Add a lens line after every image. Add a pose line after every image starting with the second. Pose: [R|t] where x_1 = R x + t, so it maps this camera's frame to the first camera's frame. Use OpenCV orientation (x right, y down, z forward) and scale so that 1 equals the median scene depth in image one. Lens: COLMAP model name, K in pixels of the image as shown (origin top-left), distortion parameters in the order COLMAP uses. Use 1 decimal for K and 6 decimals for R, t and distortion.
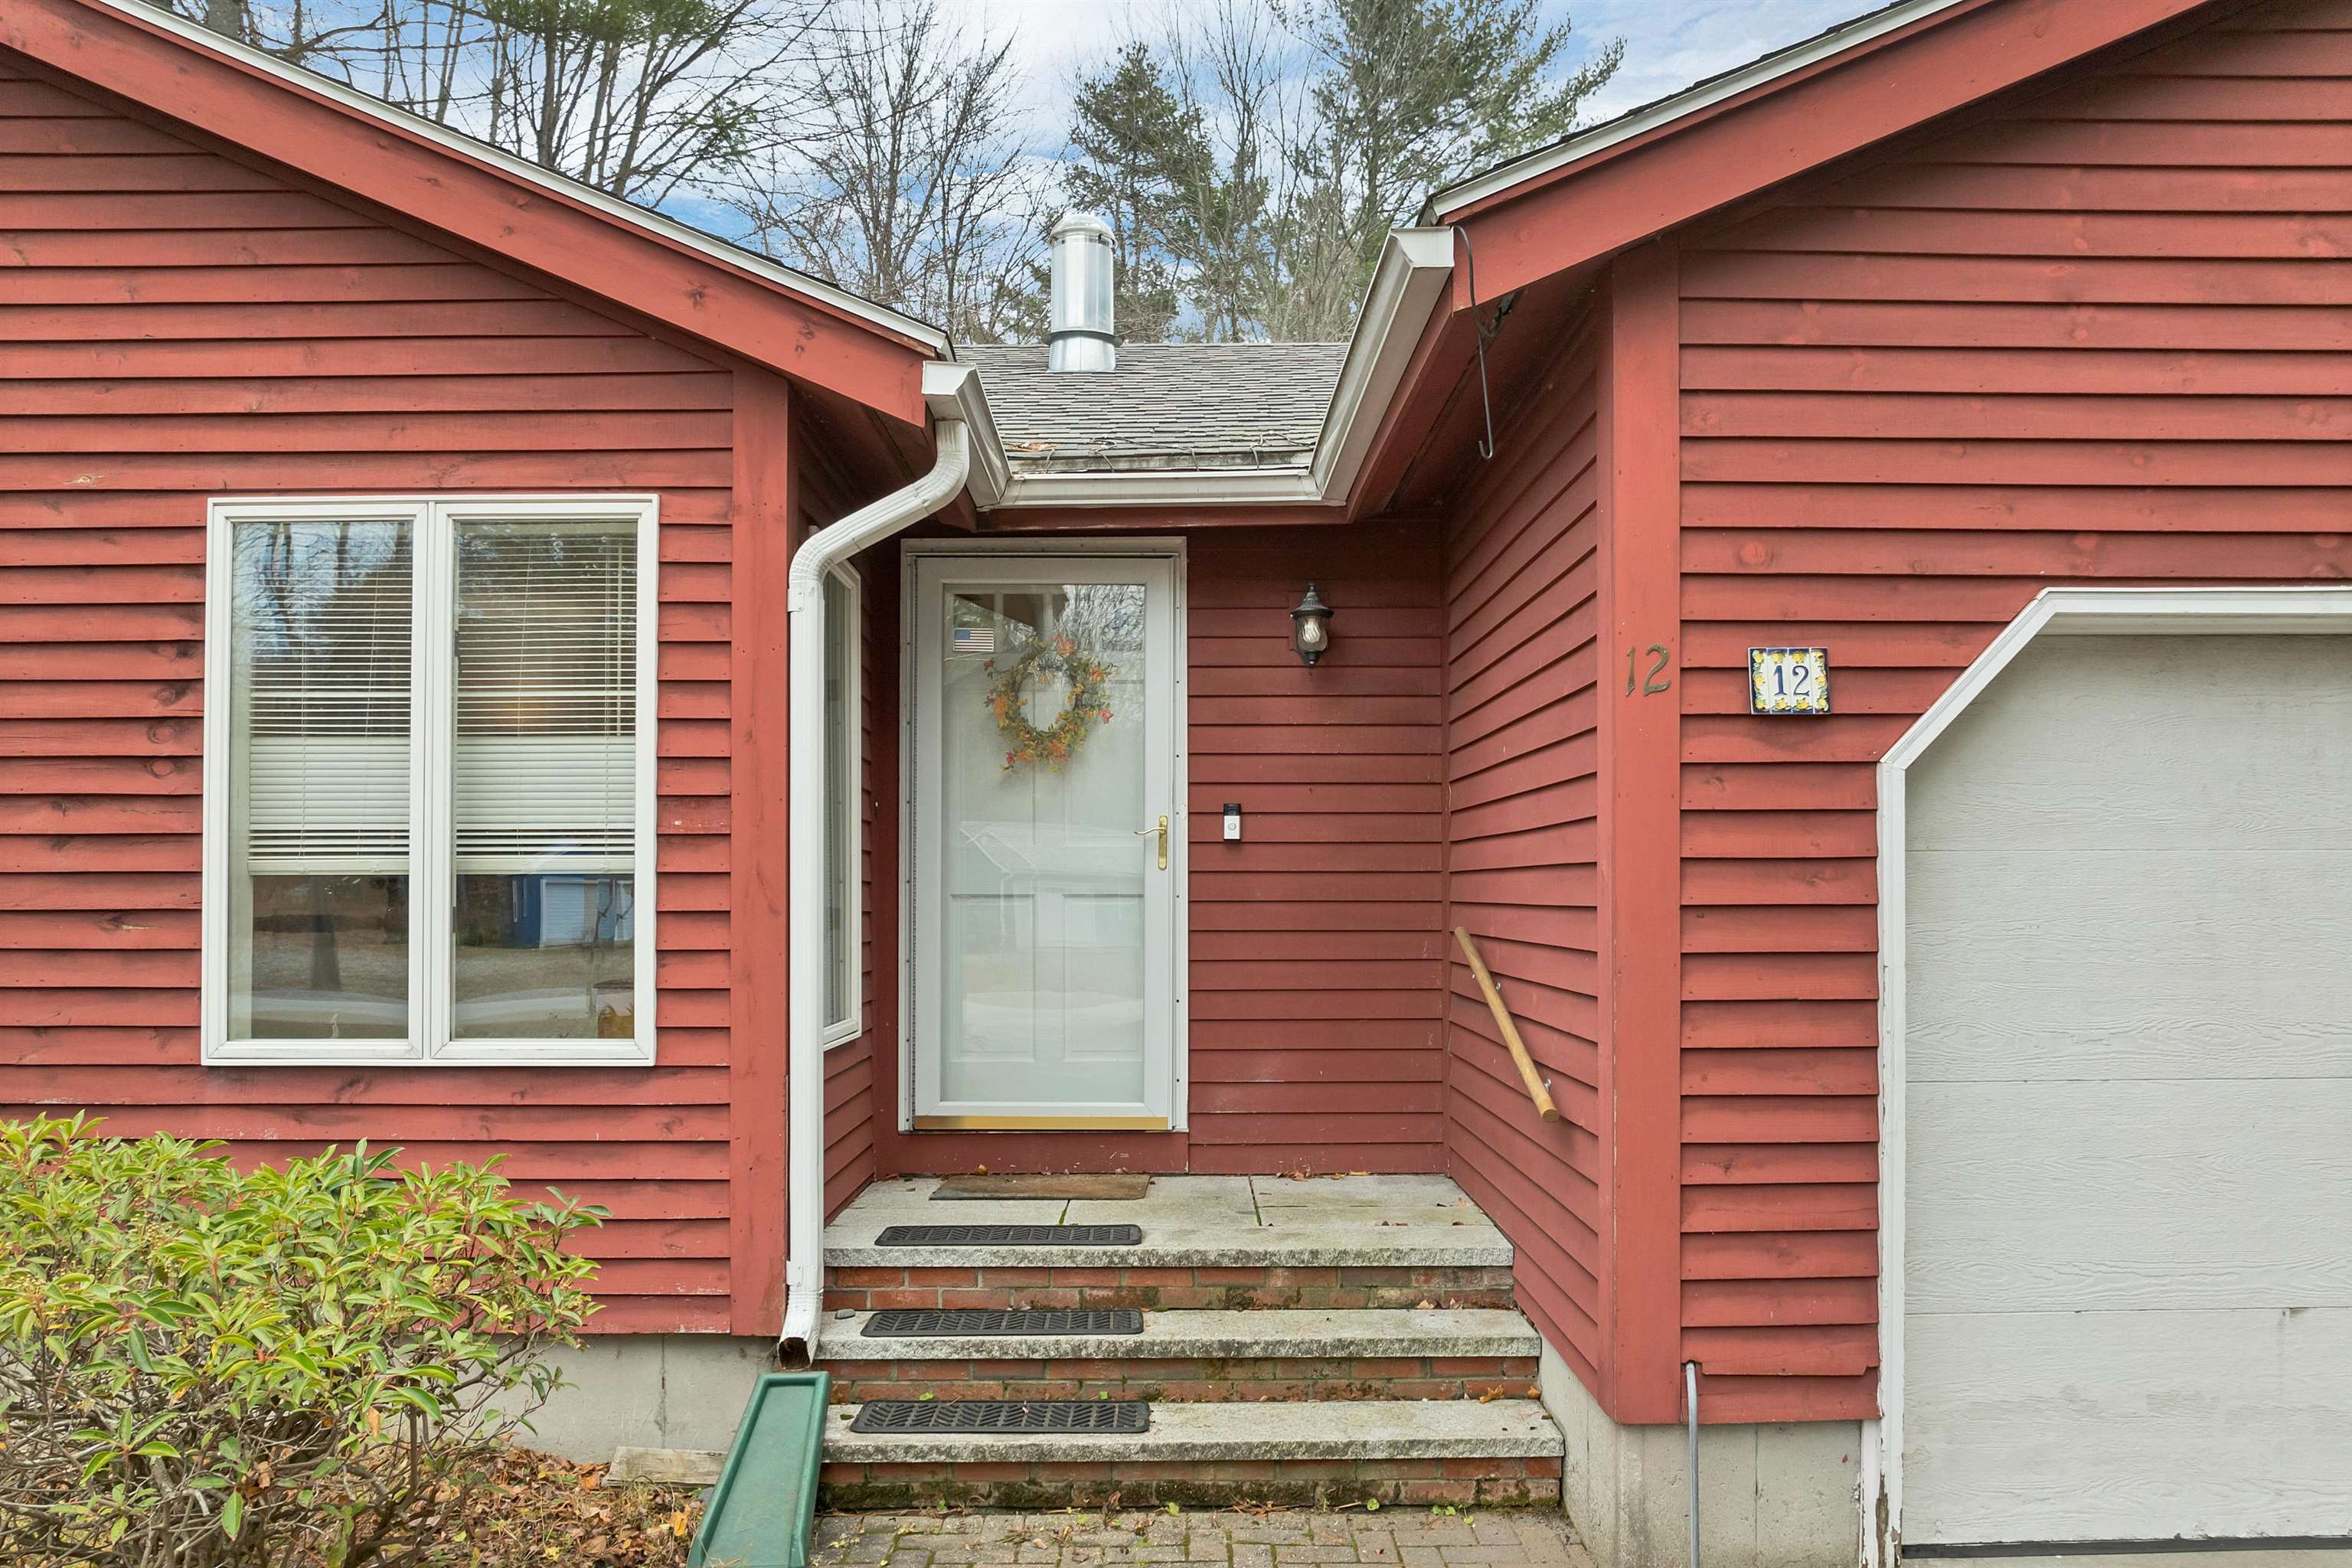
lens RADIAL K [[1688.3, 0, 1182.7], [0, 1688.3, 866.8], [0, 0, 1]] dist [-0.031905, -0.004034]
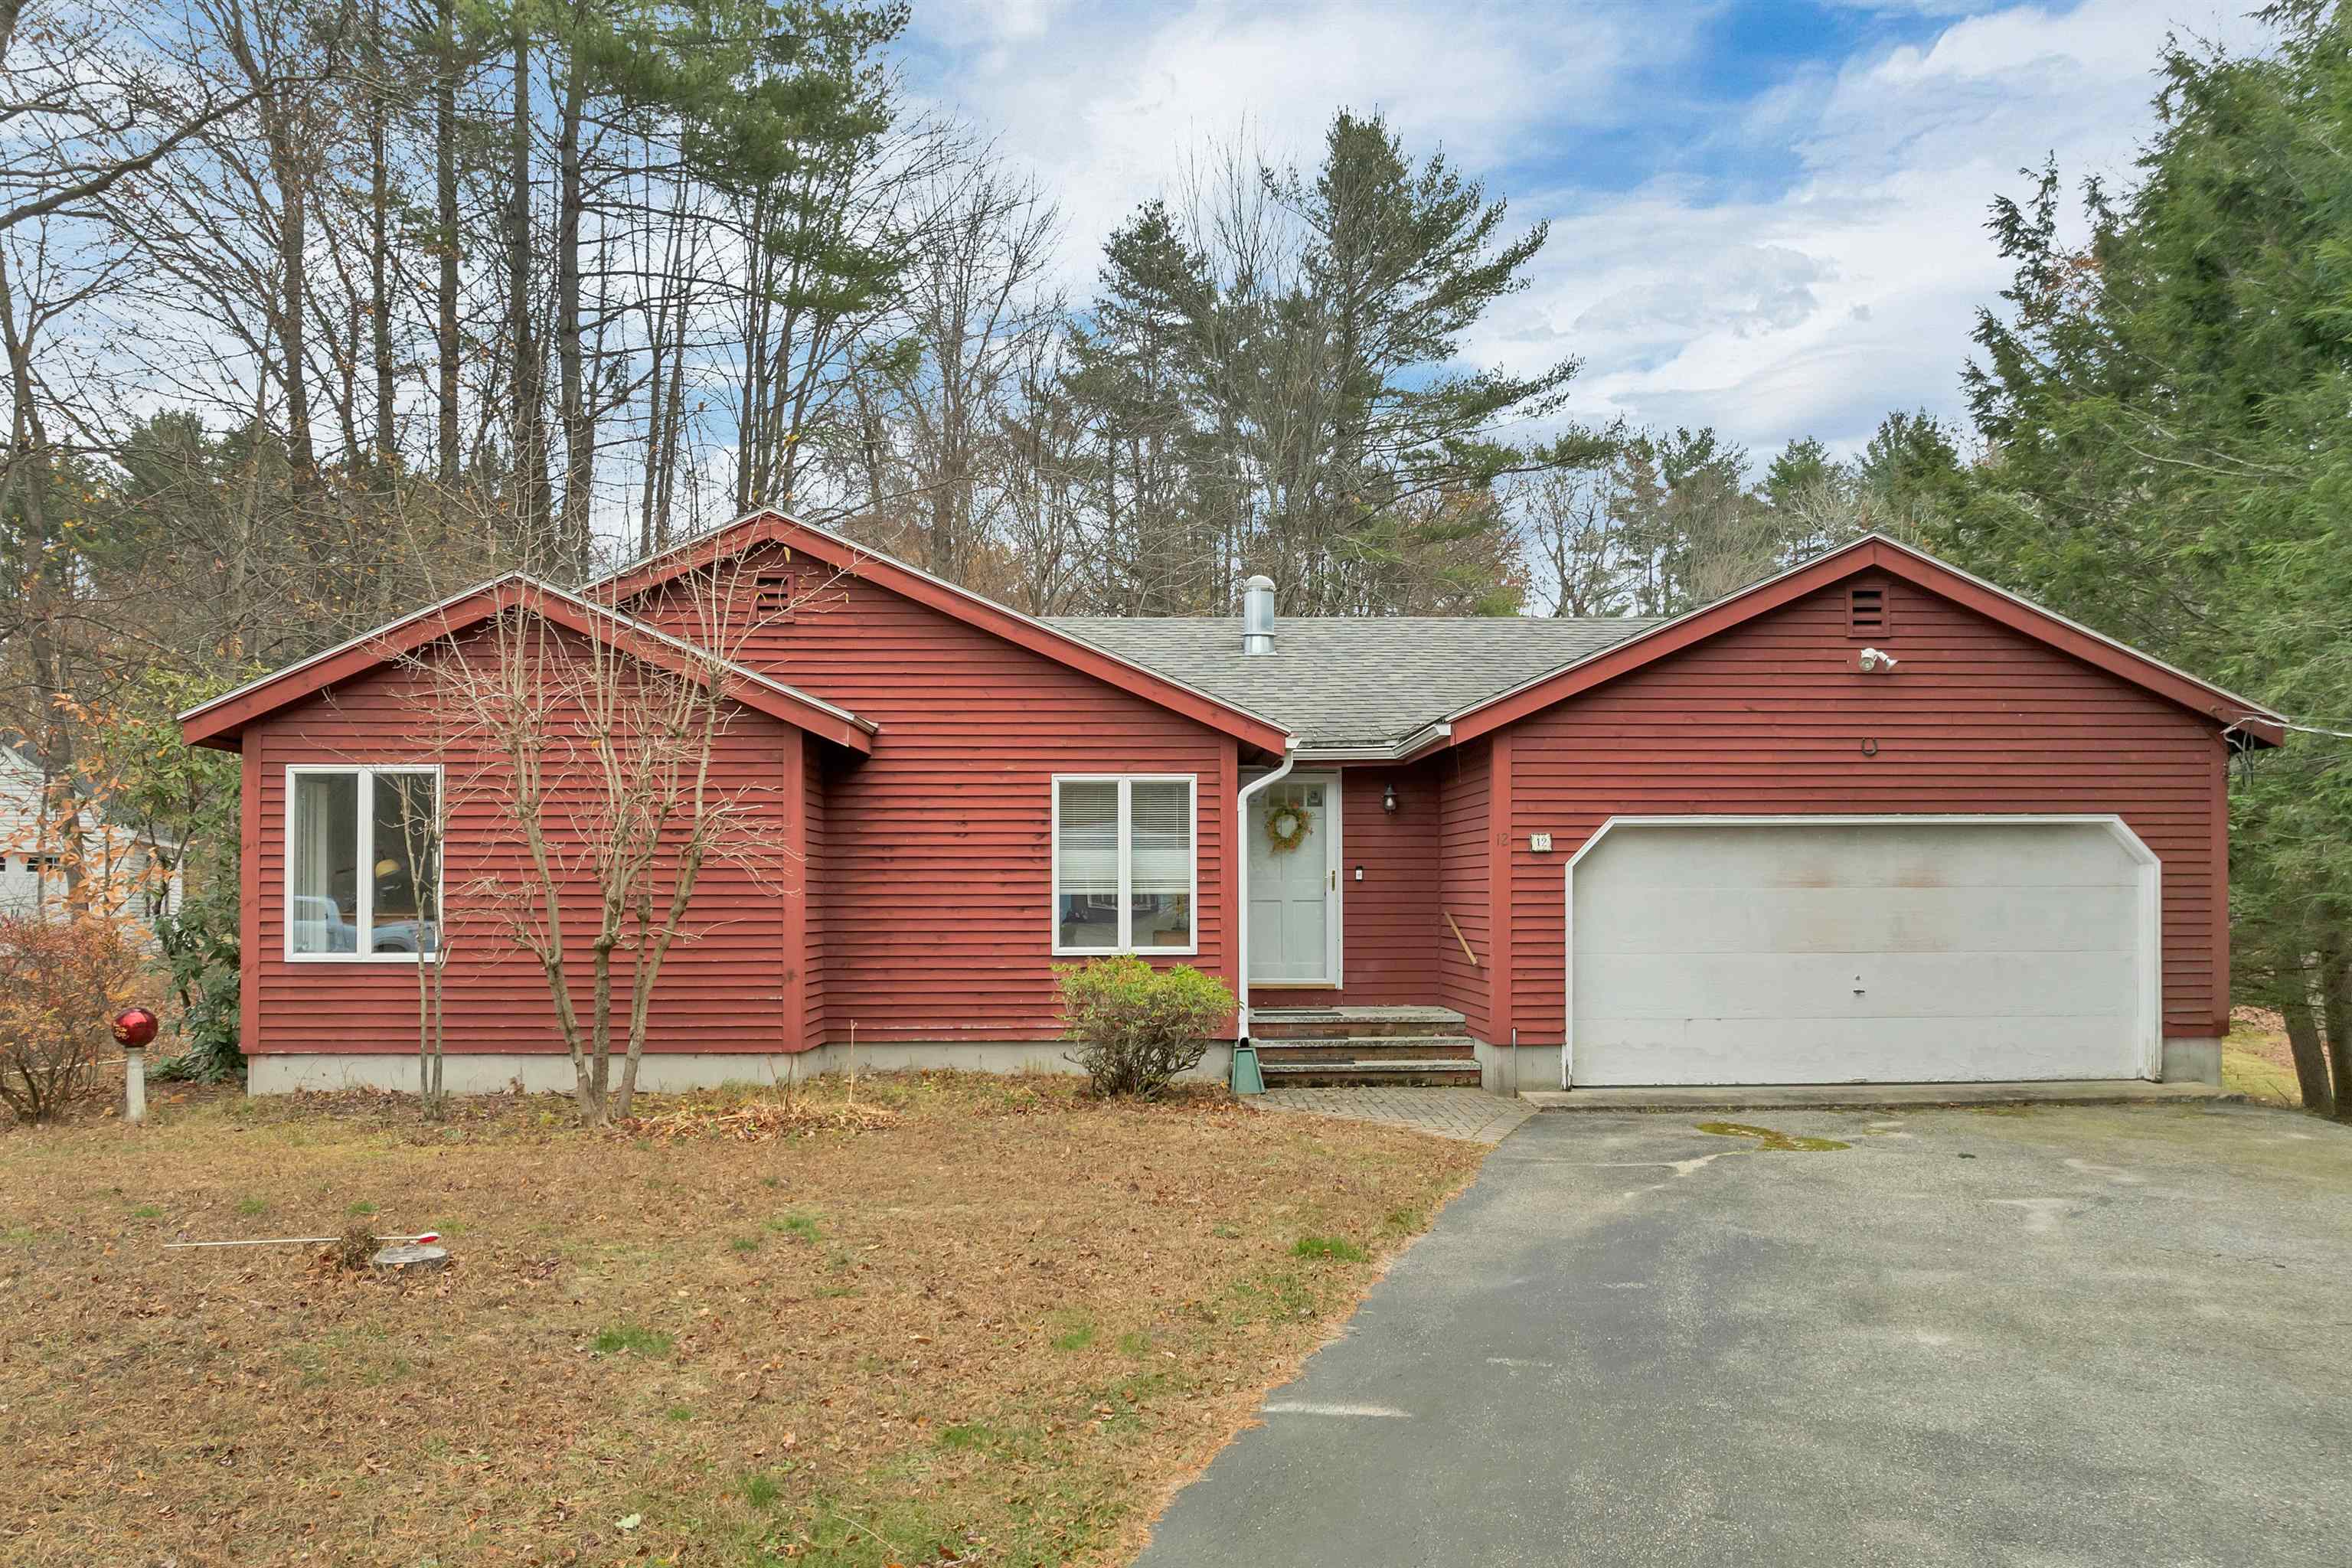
lens RADIAL K [[1688.3, 0, 1182.7], [0, 1688.3, 866.8], [0, 0, 1]] dist [-0.031905, -0.004034]
pose [[0.999492, -0.000204, 0.031873, -0.440527], [0.000256, 0.999999, -0.001613, -0.042220], [-0.031872, 0.001620, 0.999491, -2.173805]]
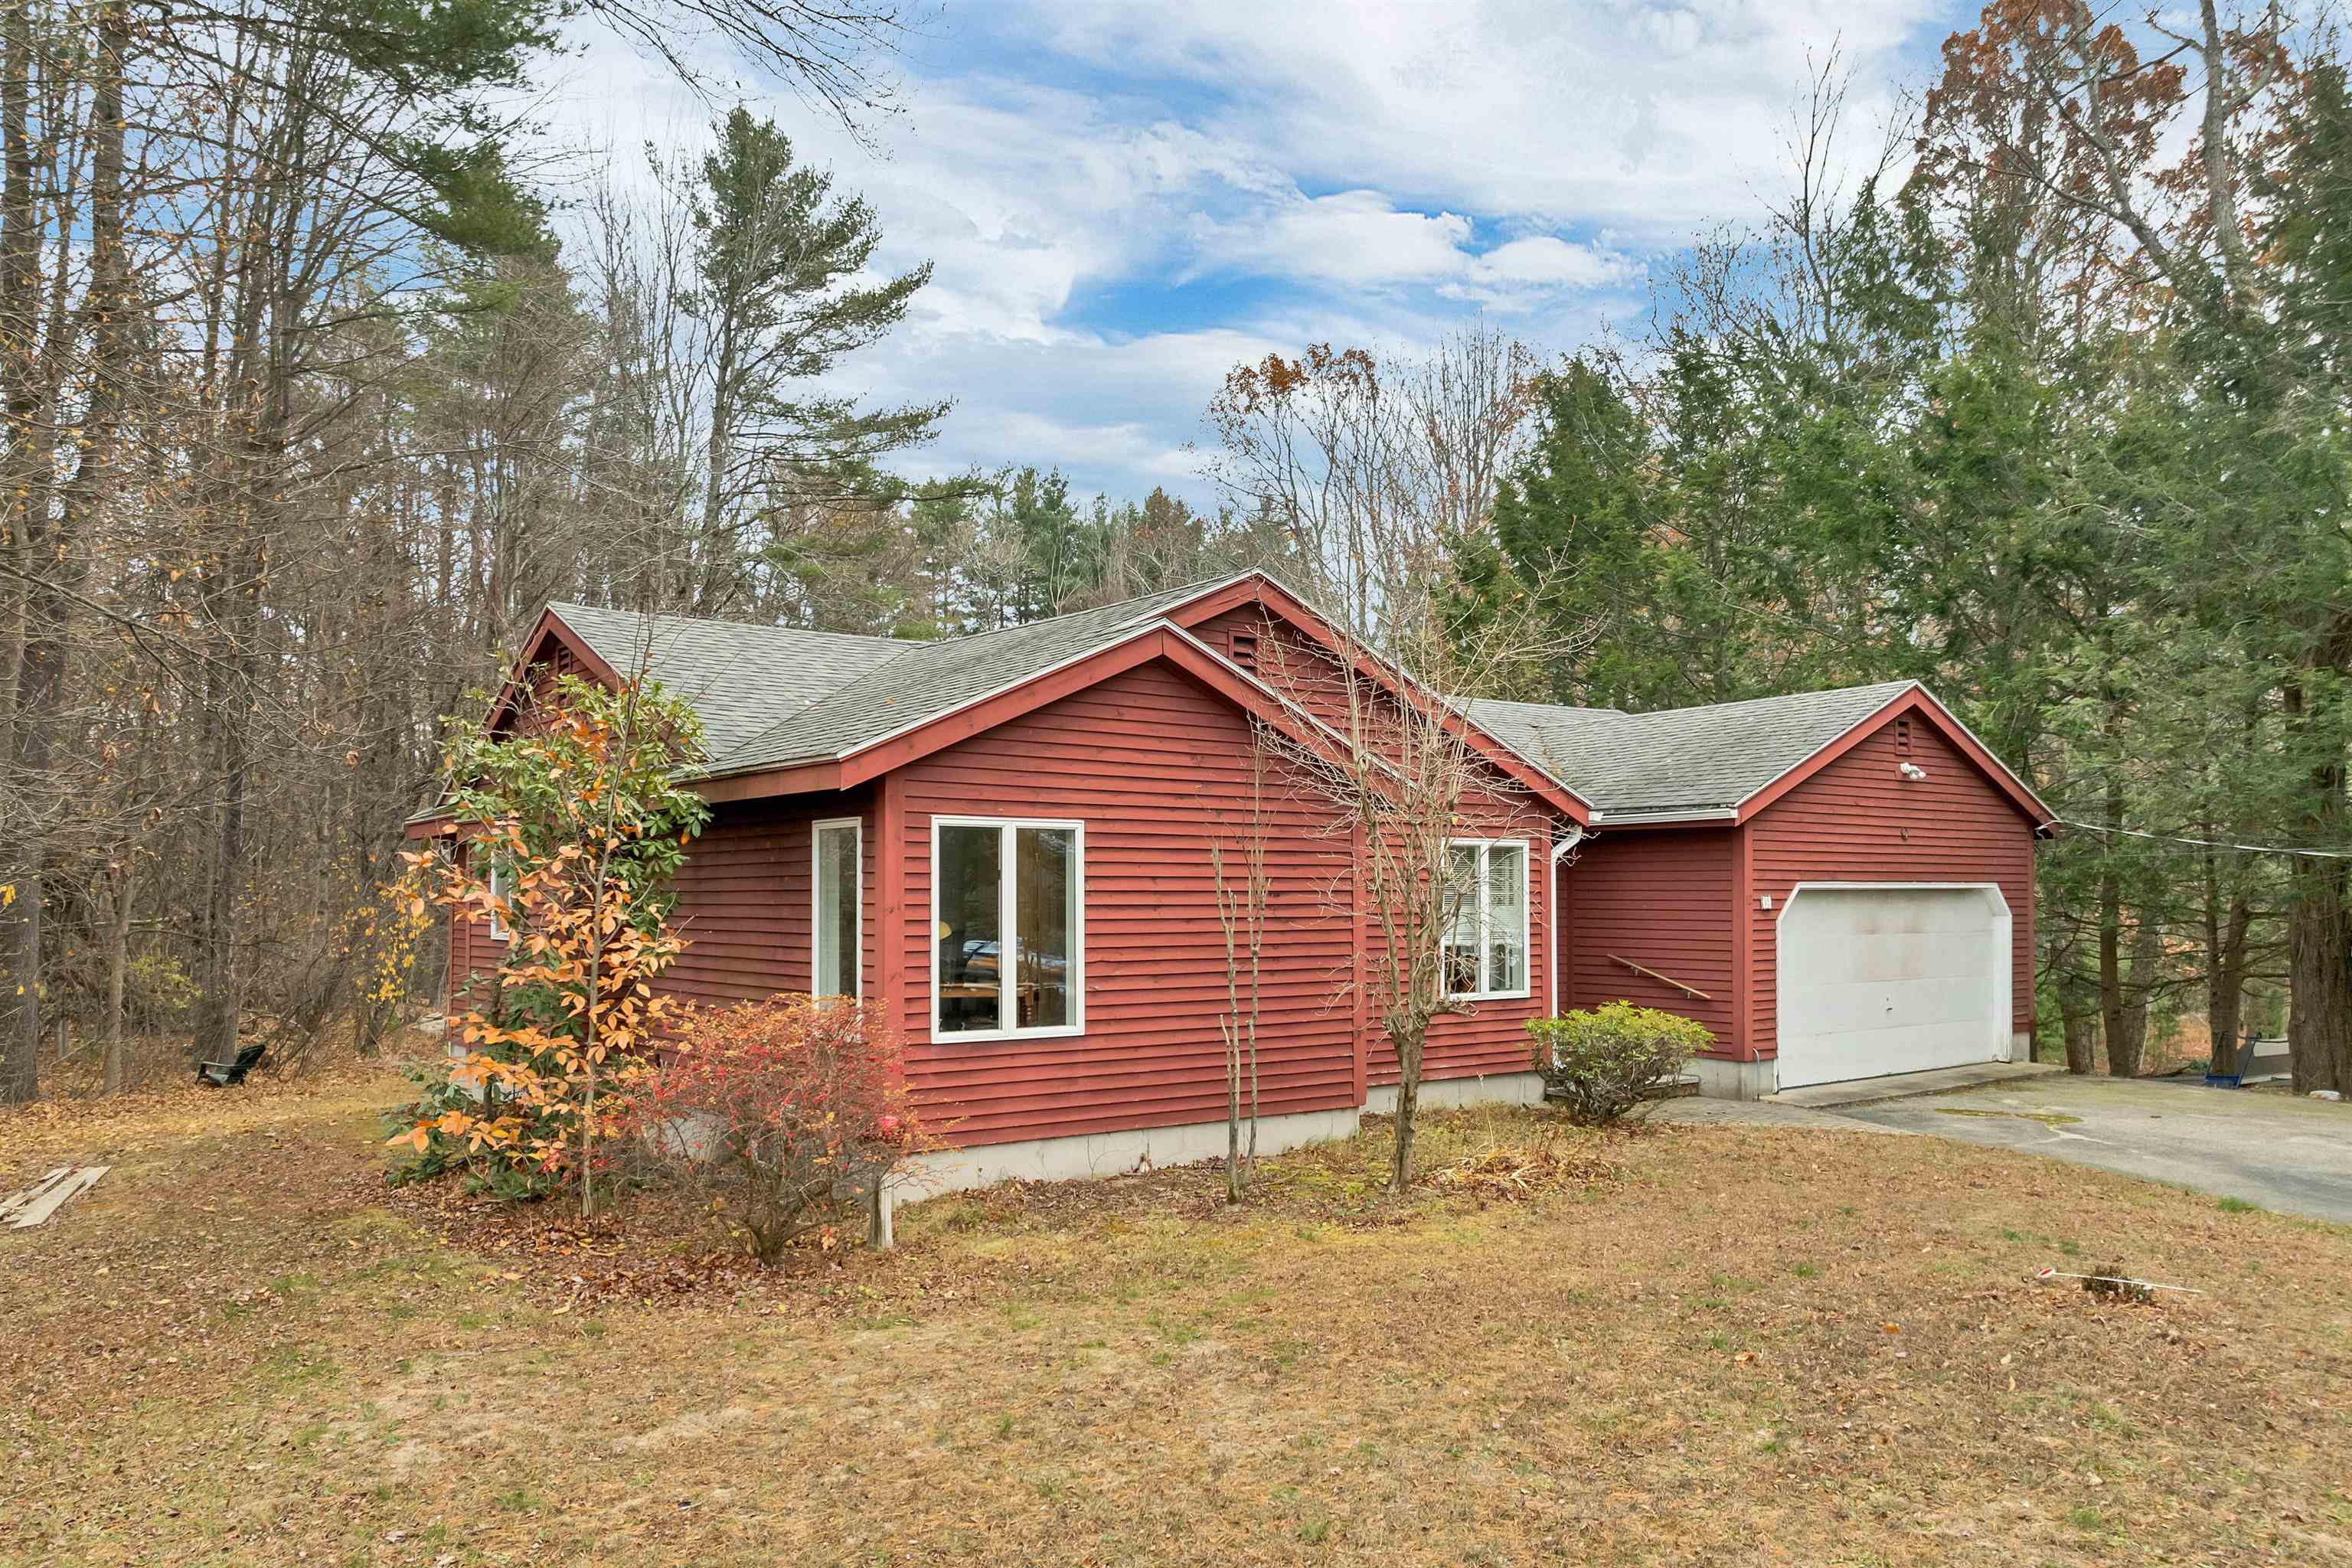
lens RADIAL K [[1688.3, 0, 1182.7], [0, 1688.3, 866.8], [0, 0, 1]] dist [-0.031905, -0.004034]
pose [[0.800658, 0.011761, 0.599007, -3.110636], [-0.011304, 0.999926, -0.004522, -0.139826], [-0.599016, -0.003151, 0.800731, -1.478722]]
